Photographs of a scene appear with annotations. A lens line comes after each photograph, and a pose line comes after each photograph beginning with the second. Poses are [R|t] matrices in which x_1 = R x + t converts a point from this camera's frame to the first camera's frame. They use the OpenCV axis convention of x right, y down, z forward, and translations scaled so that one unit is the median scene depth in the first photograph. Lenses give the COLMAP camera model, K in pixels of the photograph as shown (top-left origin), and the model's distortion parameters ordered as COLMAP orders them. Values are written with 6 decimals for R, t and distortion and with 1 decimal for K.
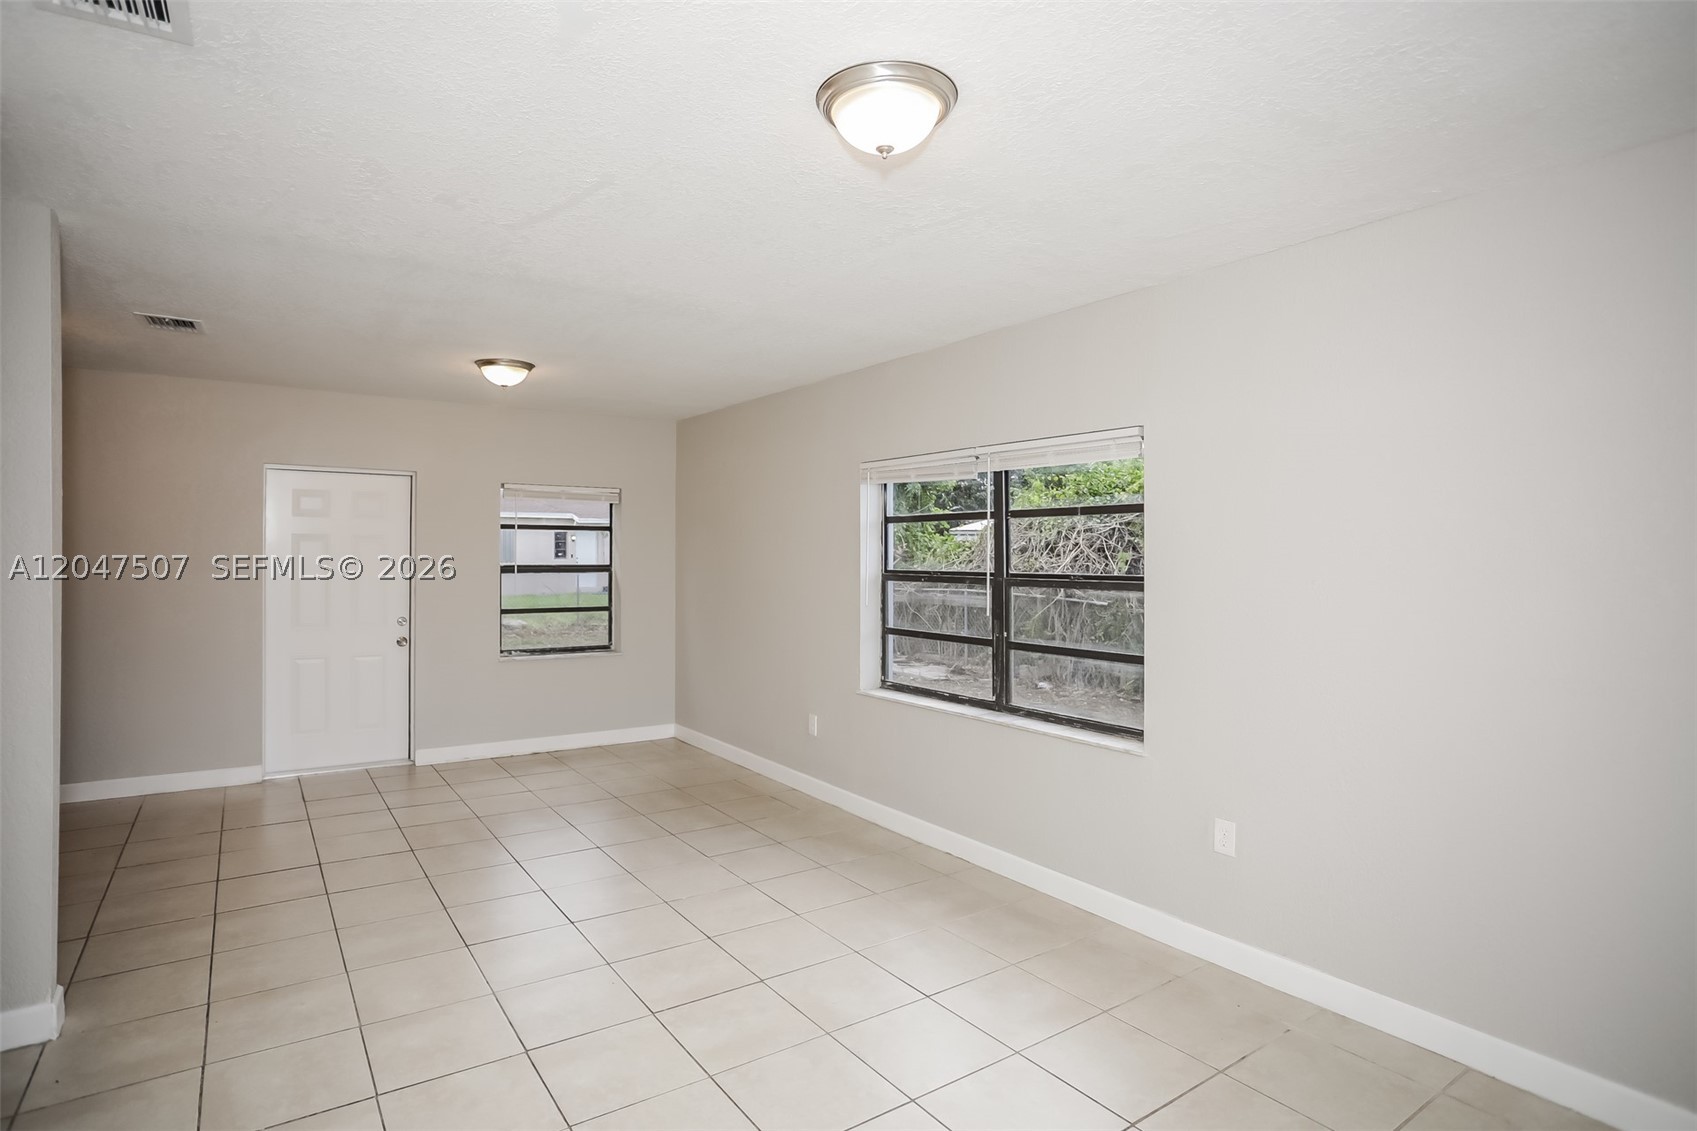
lens RADIAL K [[869.3, 0, 847.5], [0, 869.3, 546.2], [0, 0, 1]] dist [-0.039580, 0.001514]
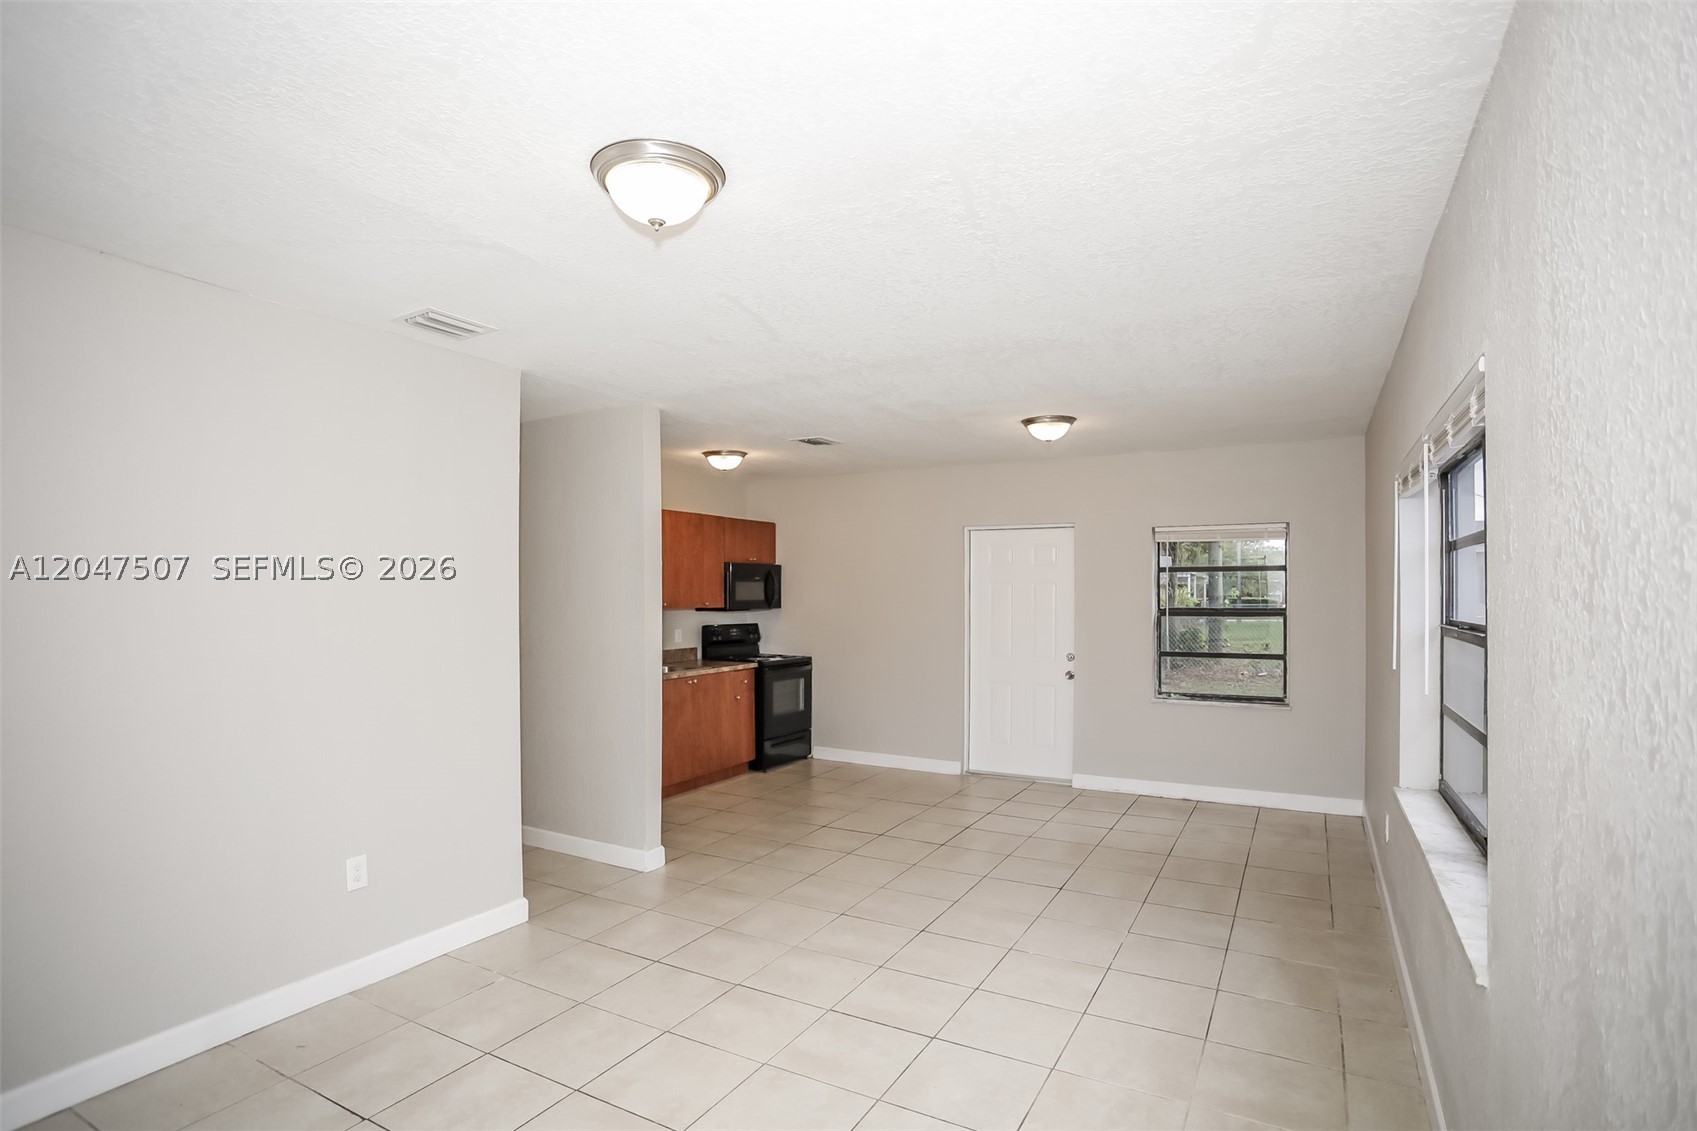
lens RADIAL K [[858.7, 0, 848.5], [0, 858.7, 565.5], [0, 0, 1]] dist [-0.048258, 0.000154]
pose [[0.447060, -0.038057, -0.893694, 0.442650], [0.011076, 0.999253, -0.037011, 0.007072], [0.894435, 0.006648, 0.447148, 0.297492]]
